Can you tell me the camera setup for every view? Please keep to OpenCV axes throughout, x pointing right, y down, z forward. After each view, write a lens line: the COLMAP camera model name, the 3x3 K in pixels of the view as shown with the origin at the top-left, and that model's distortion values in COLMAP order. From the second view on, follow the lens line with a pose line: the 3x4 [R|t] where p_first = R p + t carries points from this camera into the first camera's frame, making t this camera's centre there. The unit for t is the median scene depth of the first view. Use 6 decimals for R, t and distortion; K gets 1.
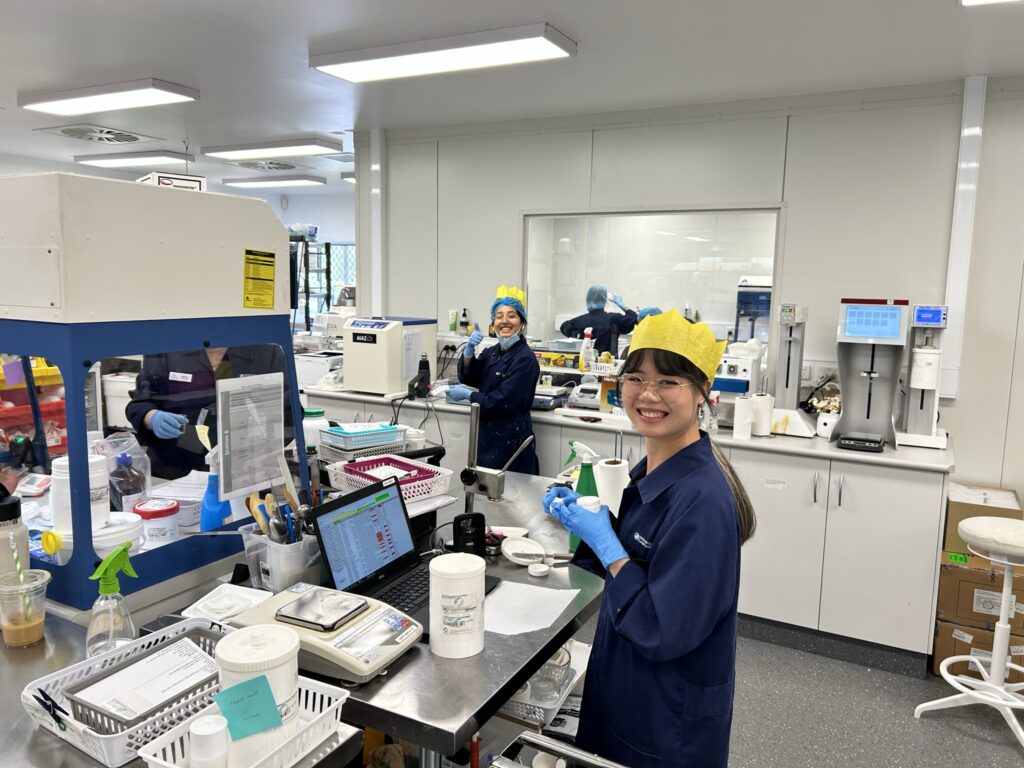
lens RADIAL K [[772.0, 0, 510.9], [0, 772.0, 383.2], [0, 0, 1]] dist [0.009361, -0.003572]
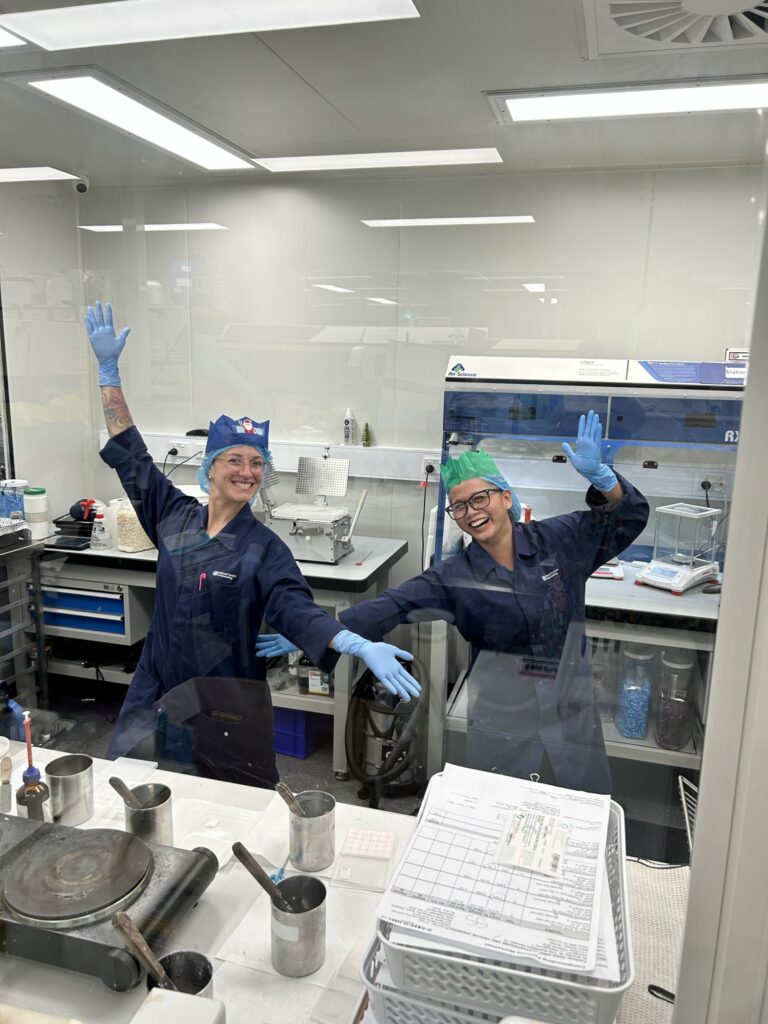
lens RADIAL K [[772.0, 0, 384.5], [0, 772.0, 511.5], [0, 0, 1]] dist [0.009361, -0.003572]
pose [[0.980159, -0.030950, 0.195782, 0.165452], [0.016287, 0.996970, 0.076066, -0.081740], [-0.197543, -0.071368, 0.977693, 0.548769]]
